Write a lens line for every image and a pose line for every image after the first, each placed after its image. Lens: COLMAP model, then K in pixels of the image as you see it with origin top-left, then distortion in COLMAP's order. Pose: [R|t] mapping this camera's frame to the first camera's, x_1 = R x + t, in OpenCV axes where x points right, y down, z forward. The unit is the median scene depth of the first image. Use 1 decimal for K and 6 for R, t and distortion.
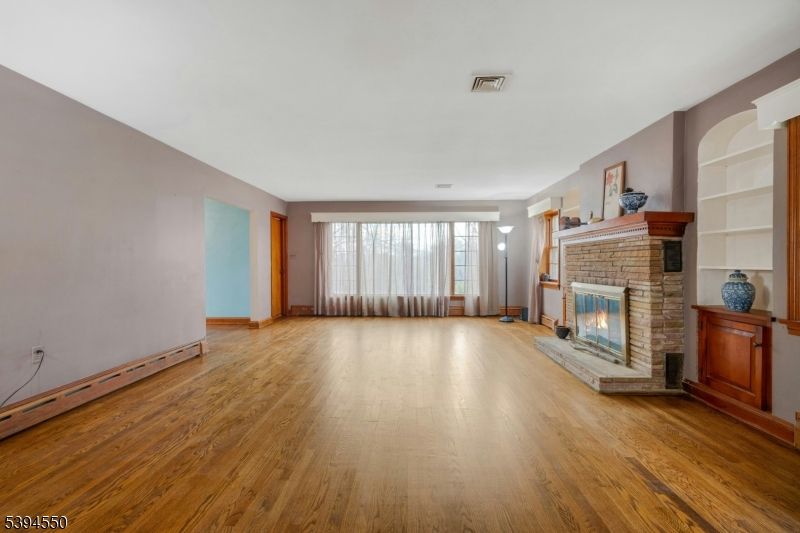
lens RADIAL K [[369.9, 0, 401.7], [0, 369.9, 265.8], [0, 0, 1]] dist [-0.003148, 0.000420]
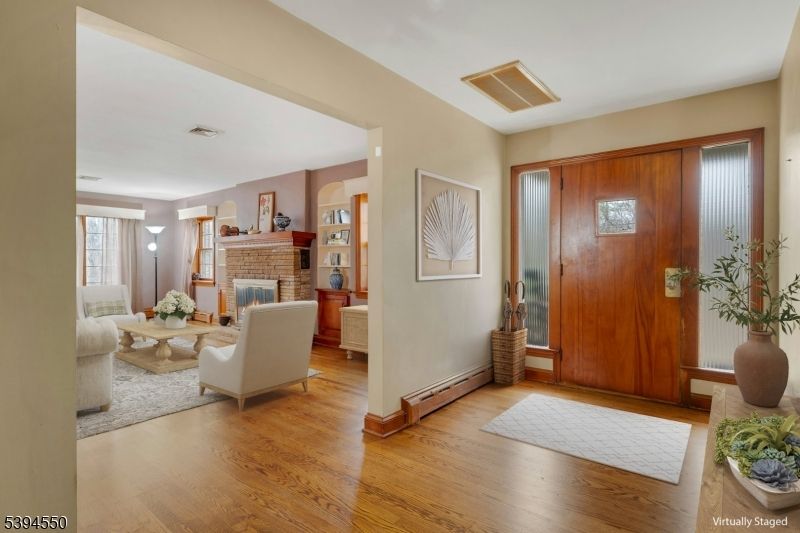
lens RADIAL K [[409.9, 0, 402.1], [0, 409.9, 266.1], [0, 0, 1]] dist [-0.000681, -0.000400]
pose [[0.593419, -0.003408, 0.804887, -0.444439], [0.004847, 0.999988, 0.000661, 0.004704], [-0.804879, 0.003509, 0.593428, -0.391797]]
